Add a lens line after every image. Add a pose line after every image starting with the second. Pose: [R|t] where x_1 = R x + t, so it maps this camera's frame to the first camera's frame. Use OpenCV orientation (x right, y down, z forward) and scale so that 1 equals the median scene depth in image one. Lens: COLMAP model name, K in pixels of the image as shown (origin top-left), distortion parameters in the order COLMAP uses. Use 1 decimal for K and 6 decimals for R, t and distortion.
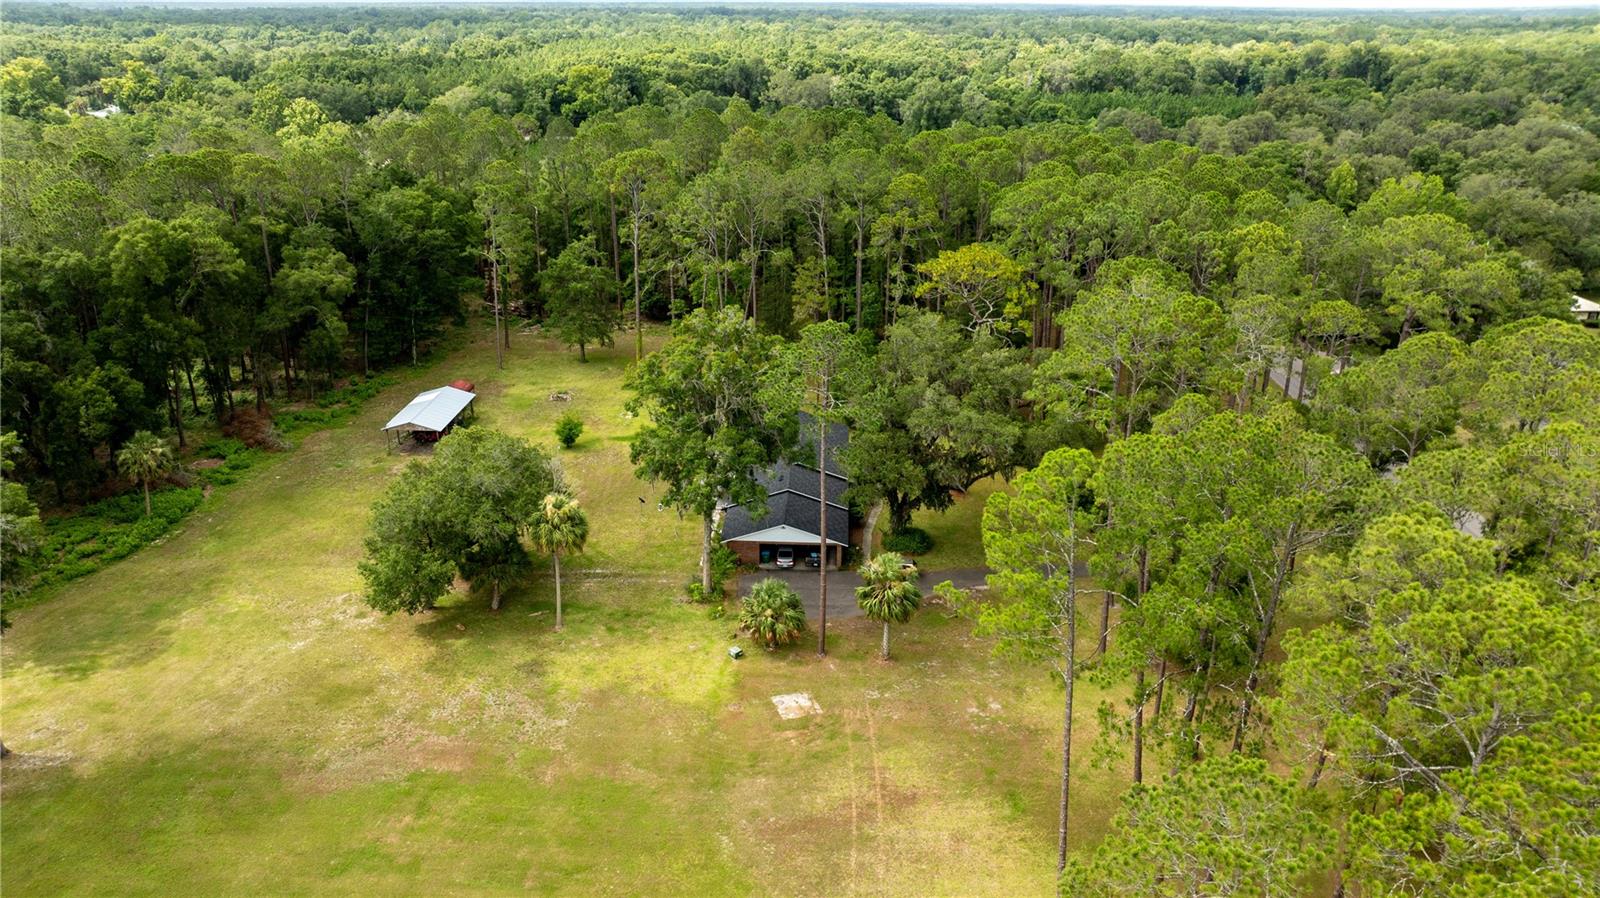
lens RADIAL K [[1136.4, 0, 795.9], [0, 1136.4, 454.4], [0, 0, 1]] dist [-0.025633, 0.008616]
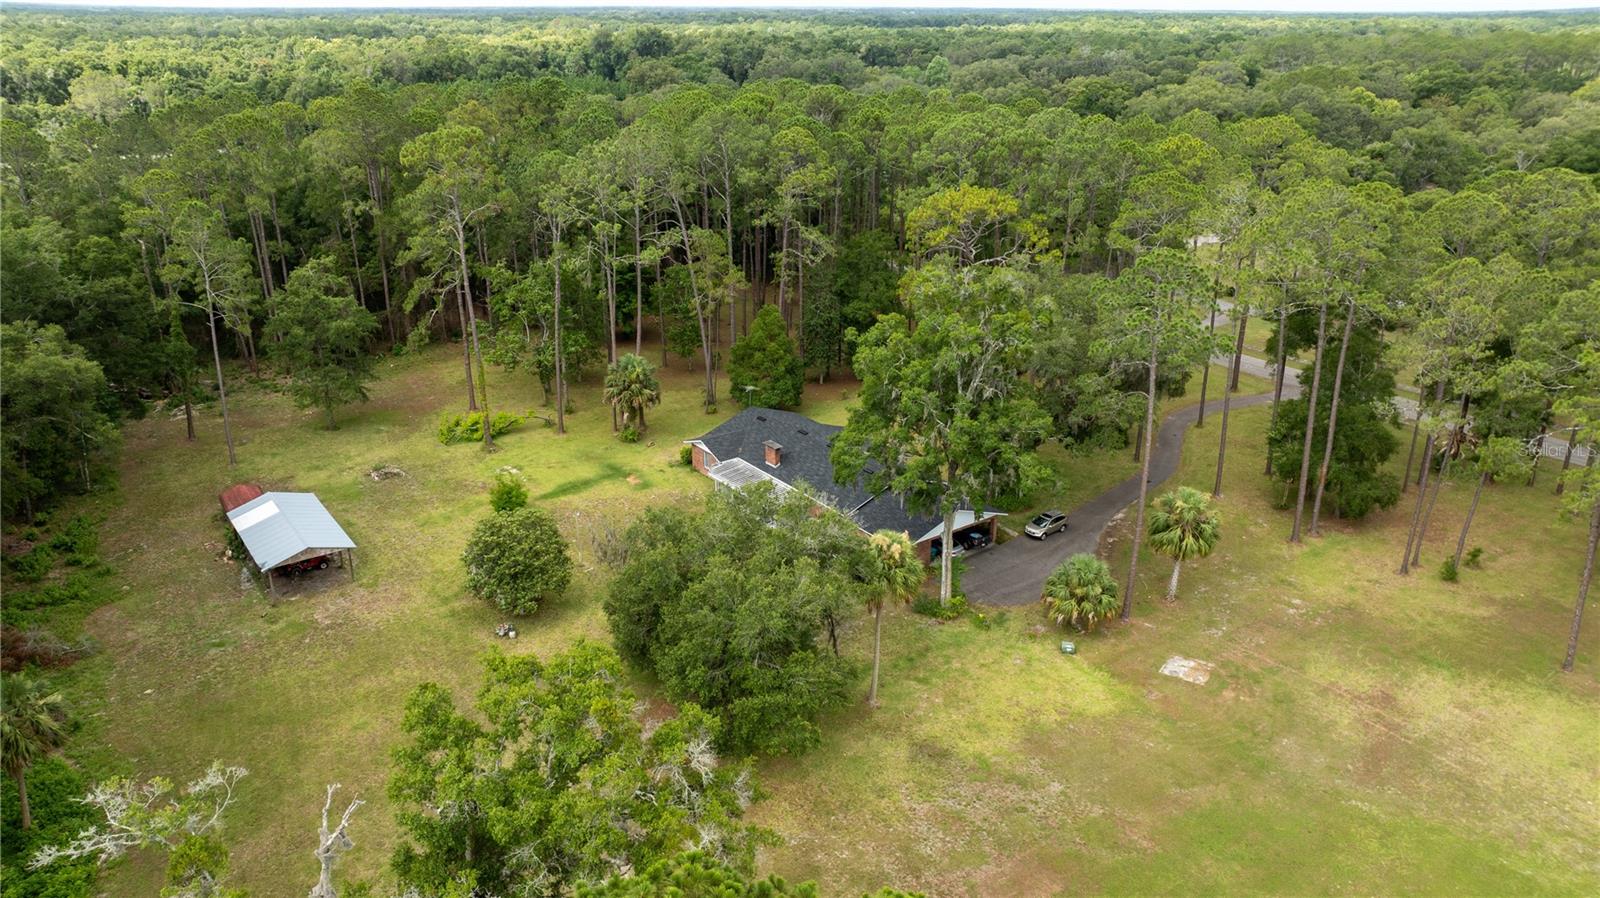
lens RADIAL K [[1136.4, 0, 799.2], [0, 1136.4, 440.2], [0, 0, 1]] dist [-0.025633, 0.008616]
pose [[0.773225, -0.233849, 0.589439, -0.751270], [0.241128, 0.968124, 0.067773, -0.099561], [-0.586499, 0.089726, 0.804965, 0.427830]]
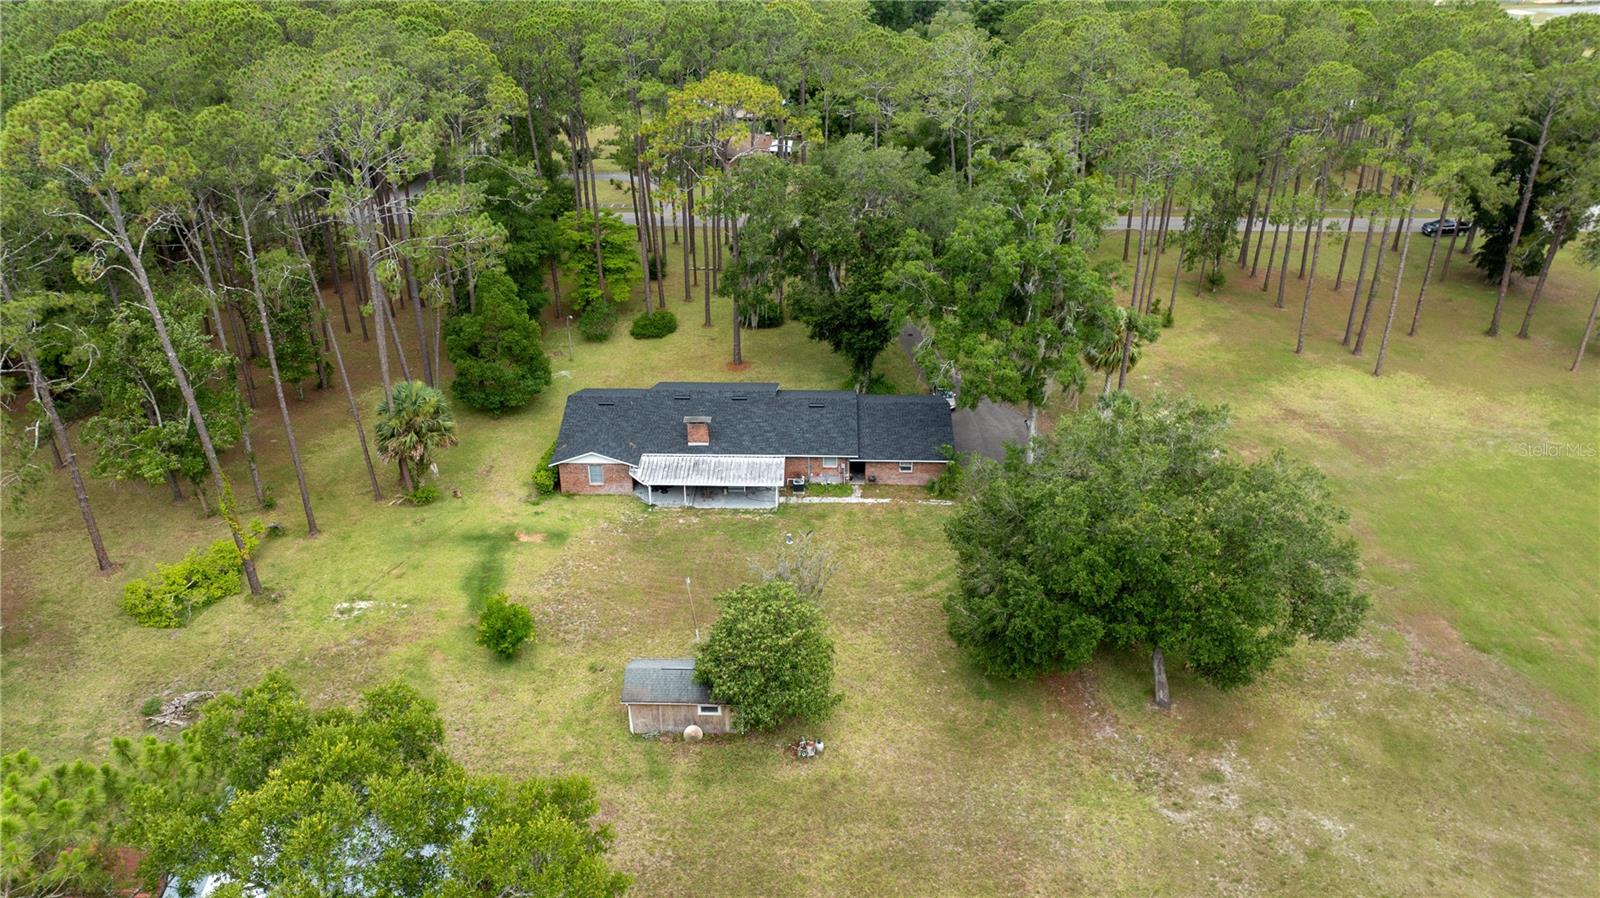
lens RADIAL K [[1136.4, 0, 800.7], [0, 1136.4, 451.8], [0, 0, 1]] dist [-0.025633, 0.008616]
pose [[-0.032491, -0.462303, 0.886126, -0.959821], [0.375575, 0.815970, 0.439473, -0.404388], [-0.926222, 0.347086, 0.147118, 1.211664]]
